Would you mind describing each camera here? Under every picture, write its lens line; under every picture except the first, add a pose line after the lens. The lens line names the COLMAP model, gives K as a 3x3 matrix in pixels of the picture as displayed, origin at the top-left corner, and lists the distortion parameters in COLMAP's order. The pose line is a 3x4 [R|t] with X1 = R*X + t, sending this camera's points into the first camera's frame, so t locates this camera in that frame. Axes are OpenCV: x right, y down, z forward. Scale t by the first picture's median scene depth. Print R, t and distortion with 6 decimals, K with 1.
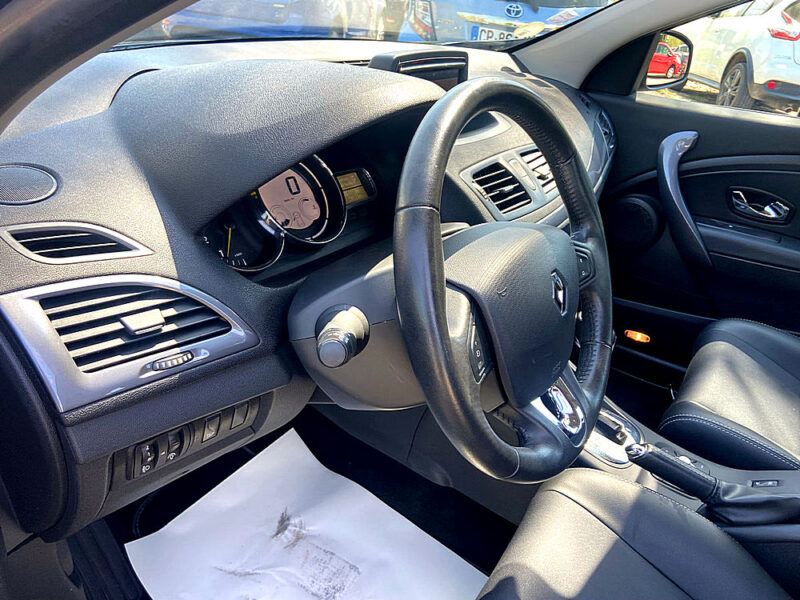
lens RADIAL K [[598.1, 0, 407.7], [0, 598.1, 307.1], [0, 0, 1]] dist [0.121353, -0.161618]
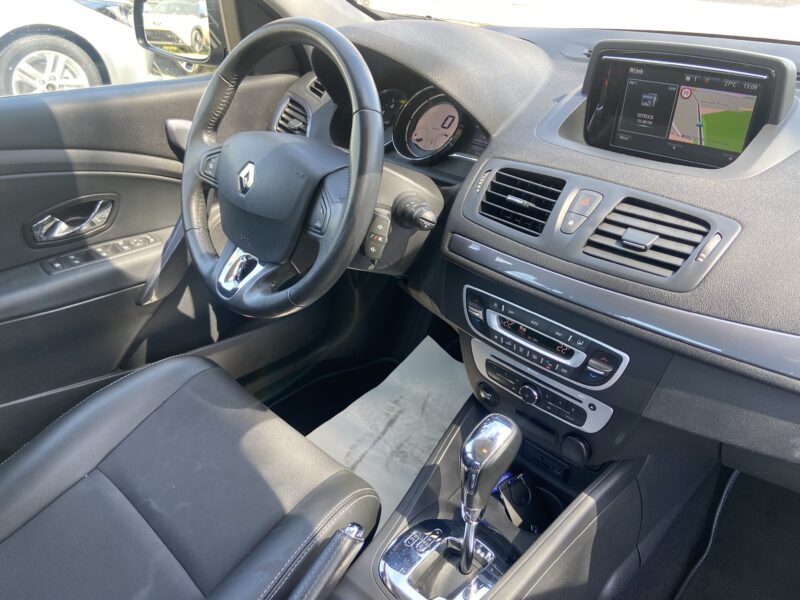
lens RADIAL K [[602.7, 0, 404.3], [0, 602.7, 296.6], [0, 0, 1]] dist [0.120583, -0.149817]
pose [[-0.223946, 0.394808, -0.891053, 0.939435], [-0.478264, 0.752100, 0.453441, -0.382006], [0.849183, 0.527705, 0.020393, 0.887154]]
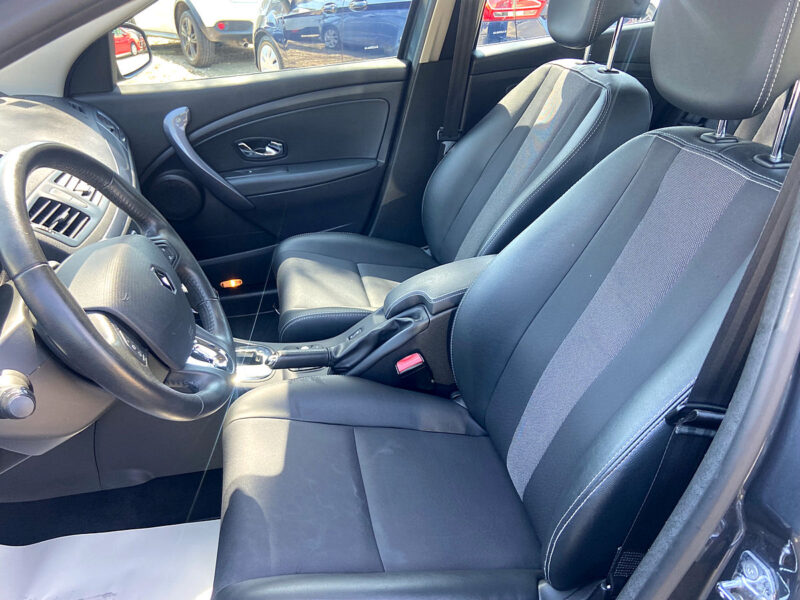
lens RADIAL K [[598.1, 0, 407.7], [0, 598.1, 307.1], [0, 0, 1]] dist [0.121353, -0.161618]
pose [[0.691818, -0.466780, 0.550913, -0.088804], [0.429706, 0.879296, 0.205404, -0.008986], [-0.580294, 0.094629, 0.808891, -0.242131]]
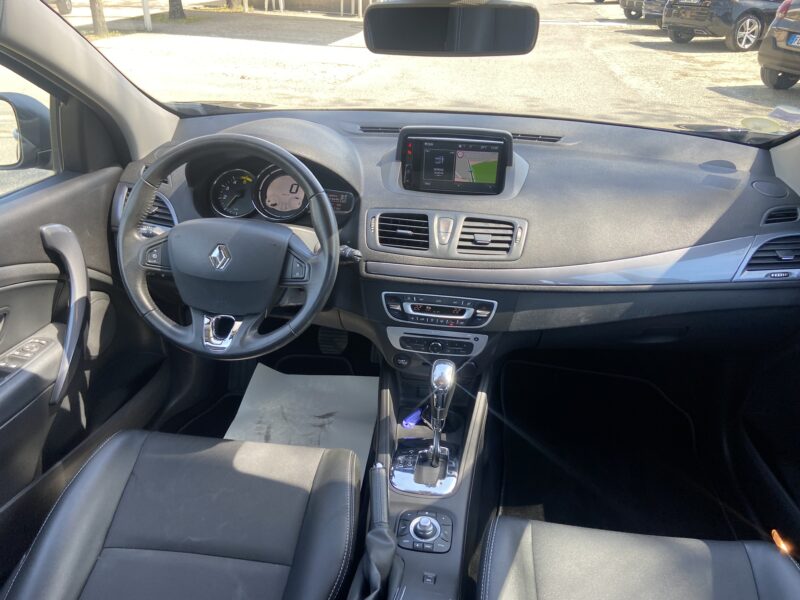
lens RADIAL K [[604.9, 0, 398.3], [0, 604.9, 313.6], [0, 0, 1]] dist [0.106713, -0.139030]
pose [[0.407557, 0.350059, -0.843419, 1.275549], [-0.414041, 0.894052, 0.171001, -0.248357], [0.813921, 0.279517, 0.509316, 0.357716]]
